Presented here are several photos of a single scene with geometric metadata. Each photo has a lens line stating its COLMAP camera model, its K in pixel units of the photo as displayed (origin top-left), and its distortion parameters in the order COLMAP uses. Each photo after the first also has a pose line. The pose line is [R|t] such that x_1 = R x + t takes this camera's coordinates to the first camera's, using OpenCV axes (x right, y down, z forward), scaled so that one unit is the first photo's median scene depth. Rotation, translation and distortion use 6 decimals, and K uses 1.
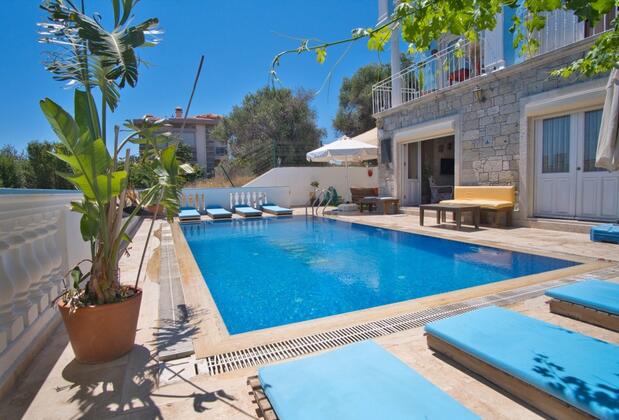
lens RADIAL K [[335.3, 0, 309.5], [0, 335.3, 210.0], [0, 0, 1]] dist [-0.003401, -0.000029]
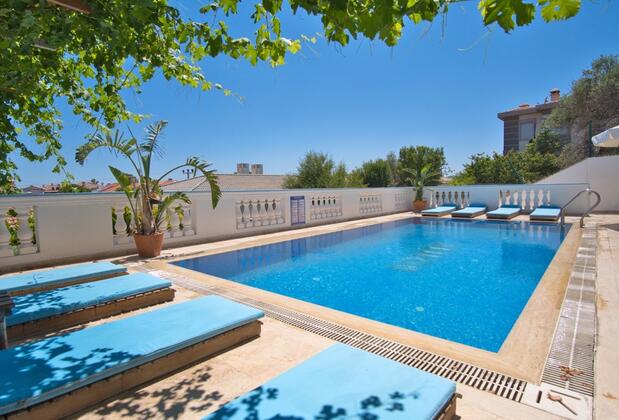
lens RADIAL K [[335.3, 0, 309.5], [0, 335.3, 210.0], [0, 0, 1]] dist [-0.003401, -0.000029]
pose [[0.431101, 0.080293, -0.898724, 0.376684], [-0.060940, 0.996349, 0.059783, -0.023893], [0.900243, 0.028995, 0.434420, 0.168463]]
